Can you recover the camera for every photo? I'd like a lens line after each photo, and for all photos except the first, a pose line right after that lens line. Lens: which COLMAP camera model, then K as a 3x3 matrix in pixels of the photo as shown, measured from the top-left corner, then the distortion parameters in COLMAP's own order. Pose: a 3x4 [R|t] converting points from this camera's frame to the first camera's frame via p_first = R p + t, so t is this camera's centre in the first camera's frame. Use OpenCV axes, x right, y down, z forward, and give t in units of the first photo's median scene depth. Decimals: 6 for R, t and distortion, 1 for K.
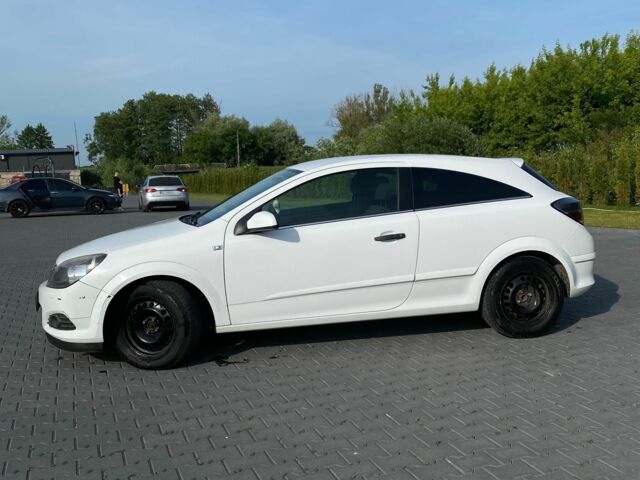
lens RADIAL K [[675.5, 0, 320.0], [0, 675.5, 240.0], [0, 0, 1]] dist [0.108331, -0.322681]
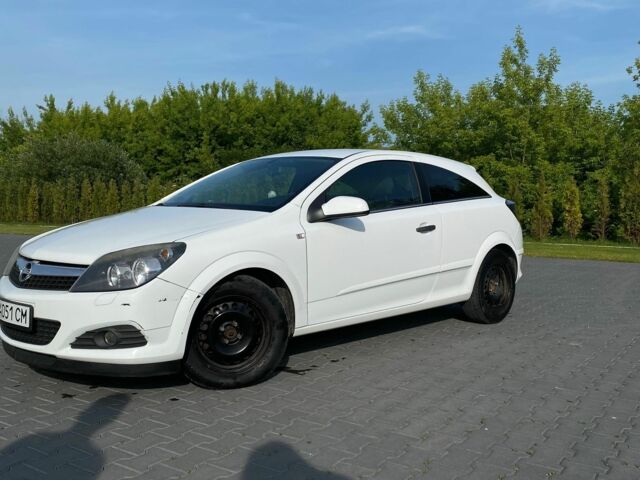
lens RADIAL K [[675.5, 0, 320.0], [0, 675.5, 240.0], [0, 0, 1]] dist [0.108331, -0.322681]
pose [[0.800340, 0.007818, 0.599495, -0.114278], [0.025945, 0.998527, -0.047659, 0.010358], [-0.598984, 0.053697, 0.798958, 0.052773]]
